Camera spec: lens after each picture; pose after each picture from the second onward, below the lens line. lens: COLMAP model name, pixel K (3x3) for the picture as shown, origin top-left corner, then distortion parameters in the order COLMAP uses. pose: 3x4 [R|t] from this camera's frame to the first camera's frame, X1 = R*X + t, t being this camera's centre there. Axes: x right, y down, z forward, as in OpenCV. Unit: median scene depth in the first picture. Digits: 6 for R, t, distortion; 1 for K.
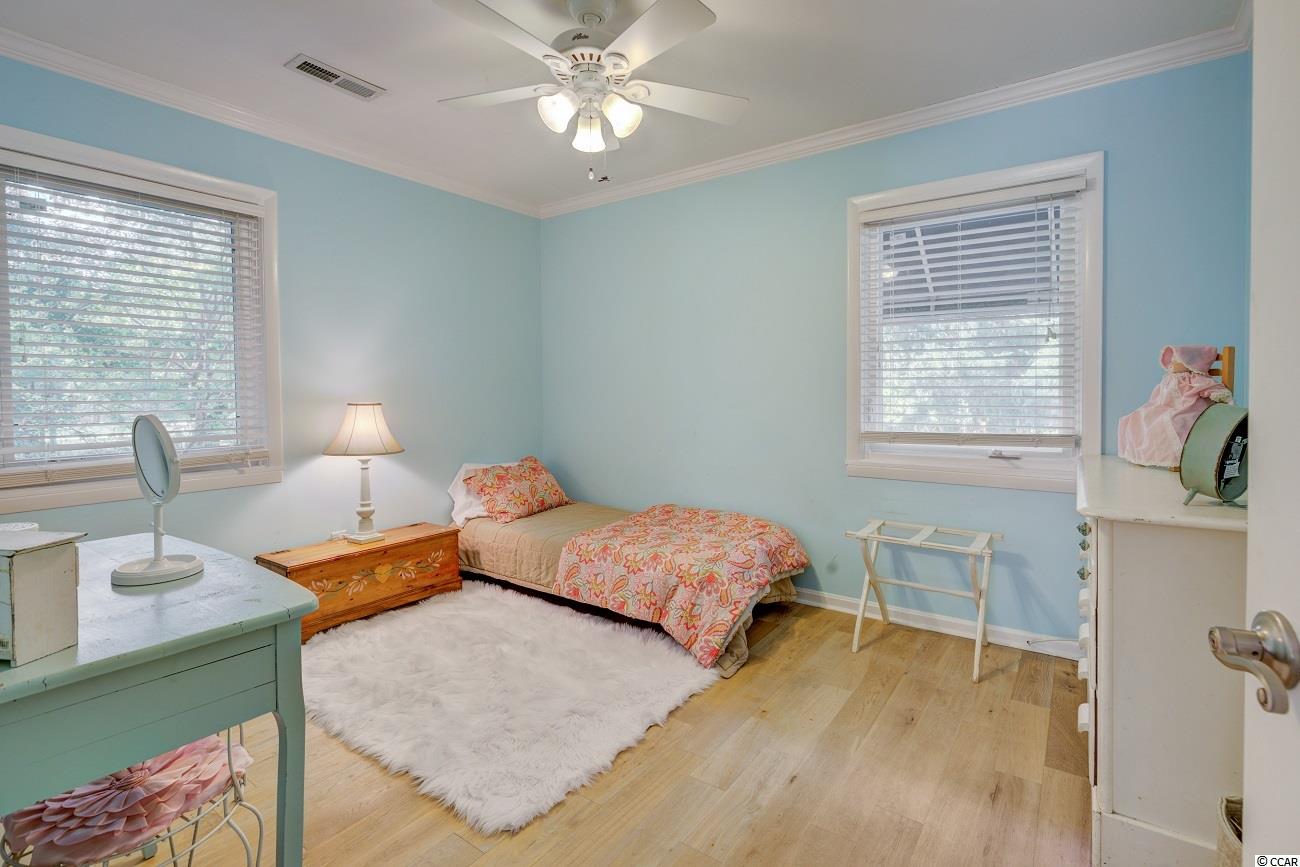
lens RADIAL K [[604.1, 0, 639.2], [0, 604.1, 389.4], [0, 0, 1]] dist [-0.001772, 0.001092]
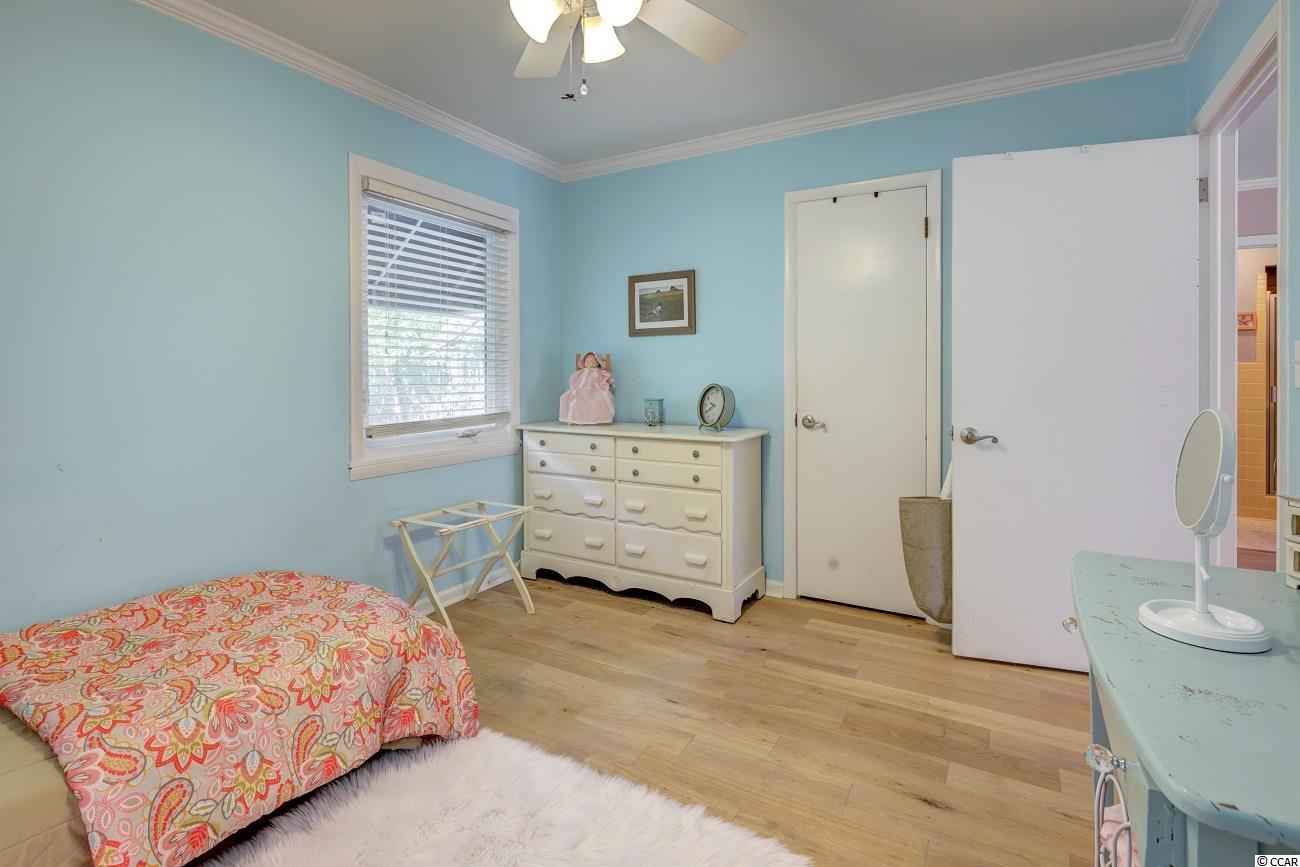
lens RADIAL K [[604.1, 0, 677.1], [0, 604.1, 371.2], [0, 0, 1]] dist [-0.001772, 0.001092]
pose [[-0.115636, 0.010411, 0.993237, -0.632664], [0.006454, 0.999932, -0.009729, 0.000384], [-0.993271, 0.005285, -0.115695, 0.752915]]
